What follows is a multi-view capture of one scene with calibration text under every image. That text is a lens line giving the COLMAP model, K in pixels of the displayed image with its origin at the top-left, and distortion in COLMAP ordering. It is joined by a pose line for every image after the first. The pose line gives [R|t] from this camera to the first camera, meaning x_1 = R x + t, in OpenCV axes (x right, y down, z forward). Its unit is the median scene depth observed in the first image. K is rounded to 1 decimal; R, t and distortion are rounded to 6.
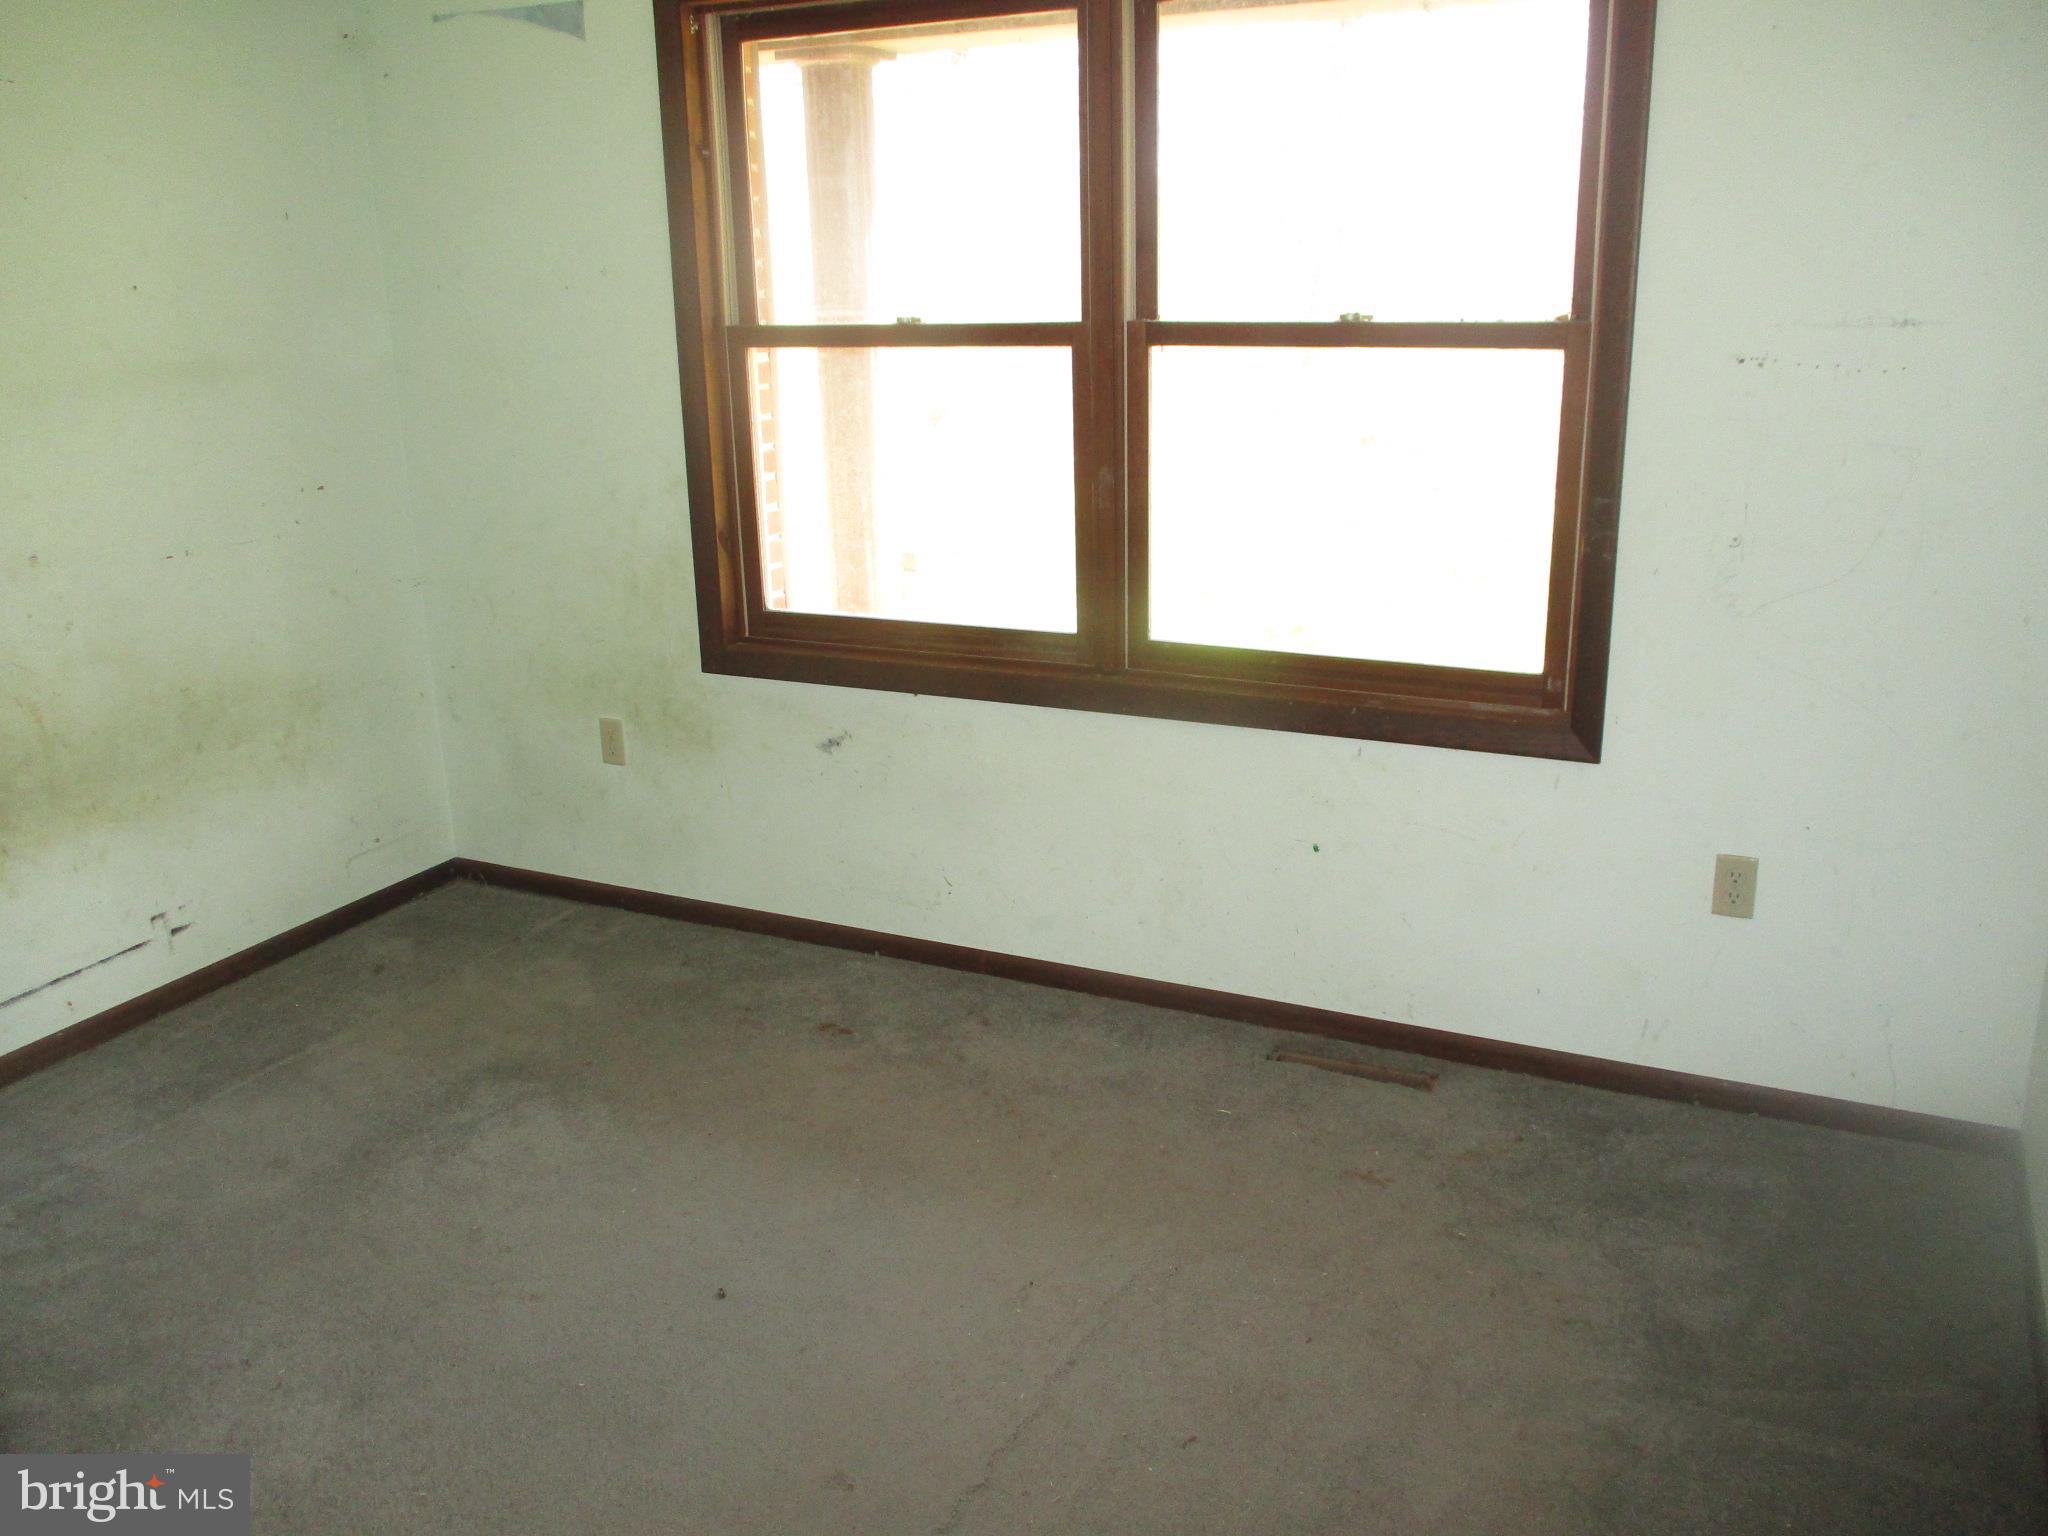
lens RADIAL K [[1649.5, 0, 1023.4], [0, 1649.5, 767.5], [0, 0, 1]] dist [-0.080240, 0.077532]
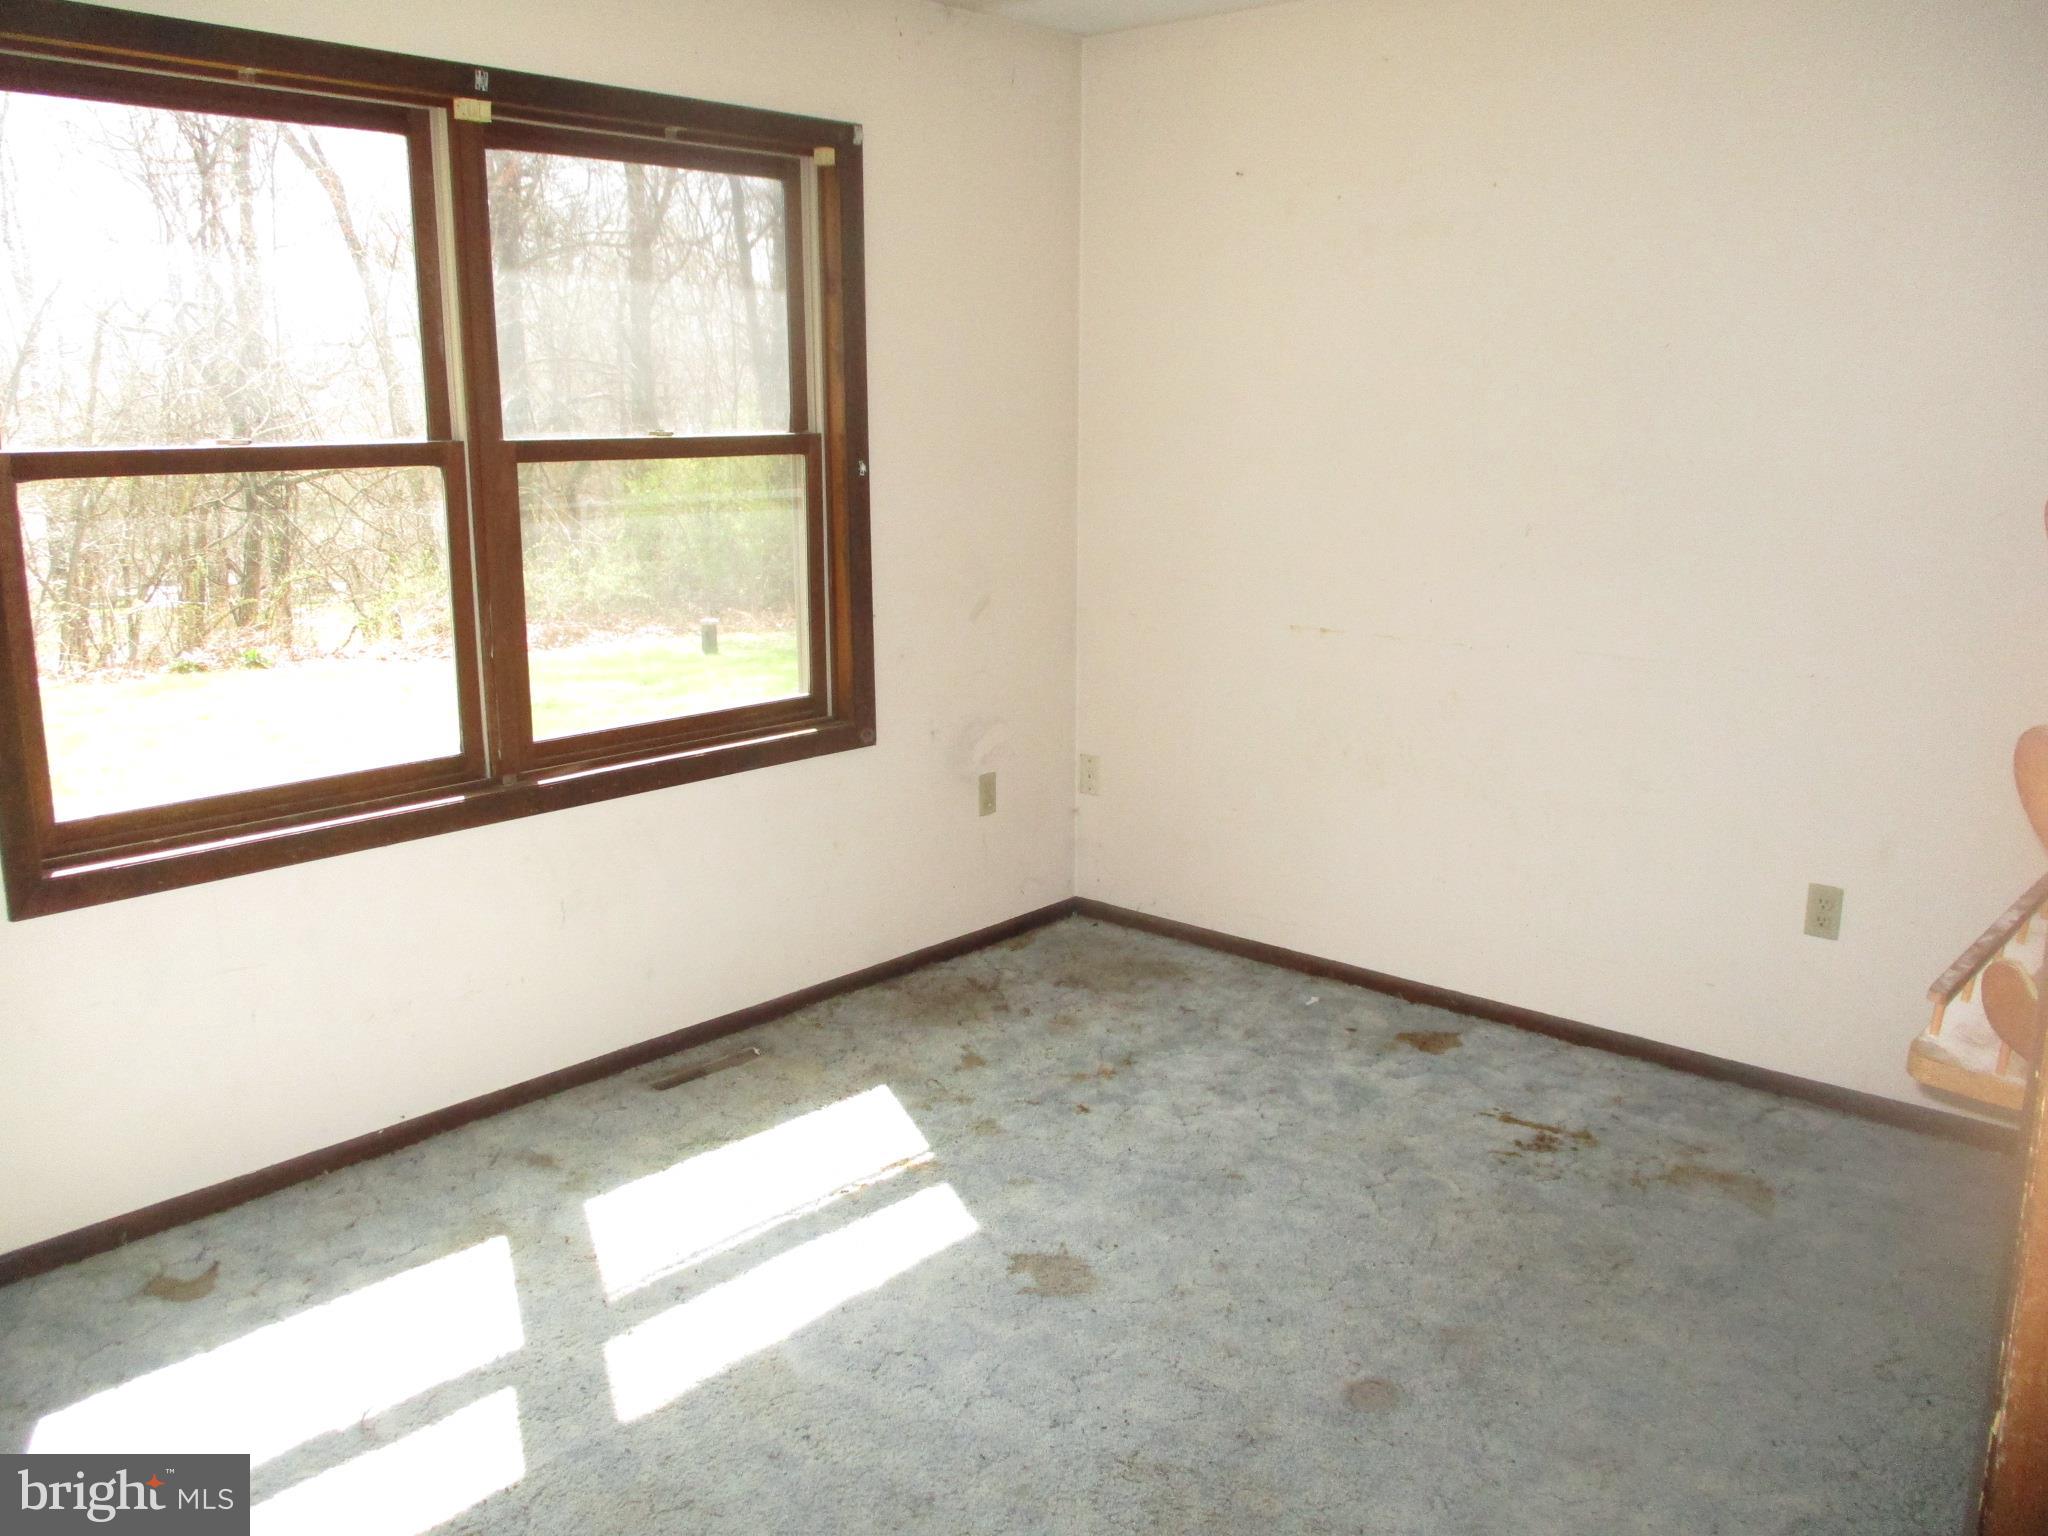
lens RADIAL K [[1649.5, 0, 1023.4], [0, 1649.5, 767.5], [0, 0, 1]] dist [-0.080240, 0.077532]
pose [[0.266978, -0.188868, 0.945014, -0.913442], [0.266053, 0.956943, 0.116089, -0.109271], [-0.926250, 0.220430, 0.305732, 0.435722]]
